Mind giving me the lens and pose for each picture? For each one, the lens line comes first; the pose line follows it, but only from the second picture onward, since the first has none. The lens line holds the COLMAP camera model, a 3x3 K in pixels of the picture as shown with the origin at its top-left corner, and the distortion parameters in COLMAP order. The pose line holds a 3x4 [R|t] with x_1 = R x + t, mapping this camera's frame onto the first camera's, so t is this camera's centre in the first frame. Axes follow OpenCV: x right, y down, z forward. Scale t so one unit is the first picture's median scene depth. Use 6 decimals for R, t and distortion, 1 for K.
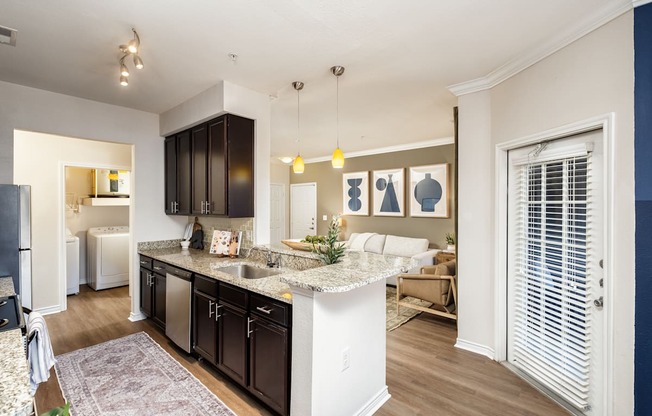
lens RADIAL K [[285.3, 0, 326.0], [0, 285.3, 208.0], [0, 0, 1]] dist [-0.000503, -0.000030]
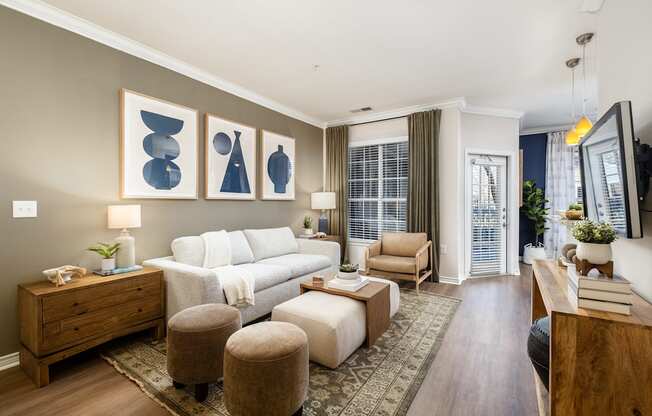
lens RADIAL K [[285.3, 0, 326.0], [0, 285.3, 208.0], [0, 0, 1]] dist [-0.000503, -0.000030]
pose [[-0.139046, -0.017906, 0.990124, -0.410628], [0.006049, 0.999802, 0.018931, 0.036437], [-0.990267, 0.008621, -0.138910, 0.898659]]
